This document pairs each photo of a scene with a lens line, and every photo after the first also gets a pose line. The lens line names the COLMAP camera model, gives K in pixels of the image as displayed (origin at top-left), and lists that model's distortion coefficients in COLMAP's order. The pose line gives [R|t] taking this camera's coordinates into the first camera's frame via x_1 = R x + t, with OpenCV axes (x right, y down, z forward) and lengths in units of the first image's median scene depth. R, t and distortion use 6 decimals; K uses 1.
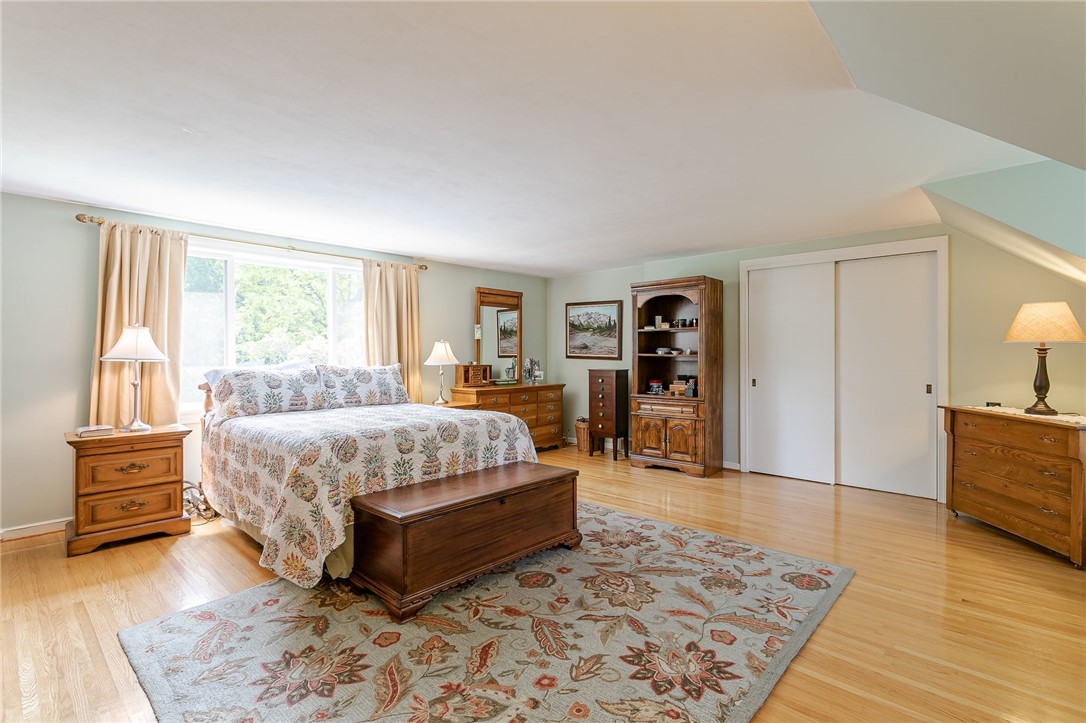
lens RADIAL K [[511.5, 0, 544.1], [0, 511.5, 359.2], [0, 0, 1]] dist [-0.000515, 0.000583]
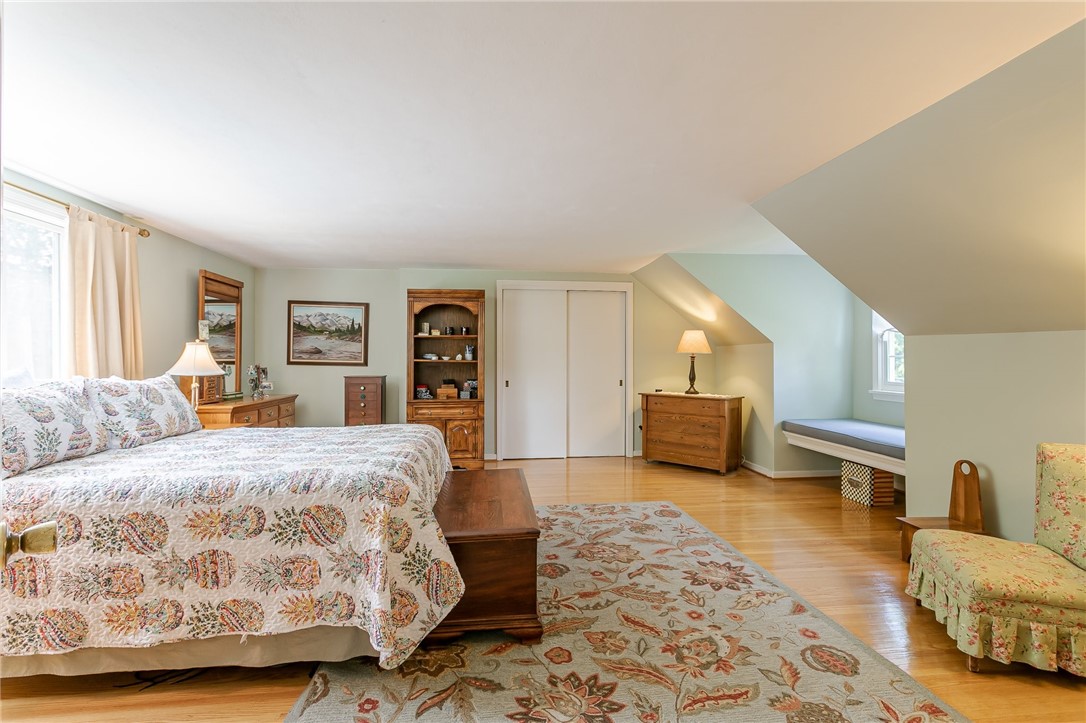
lens RADIAL K [[511.5, 0, 546.8], [0, 511.5, 358.7], [0, 0, 1]] dist [-0.000515, 0.000583]
pose [[0.645786, 0.000860, 0.763518, -0.631279], [0.008019, 0.999937, -0.007908, -0.003002], [-0.763476, 0.011229, 0.645738, 0.231801]]
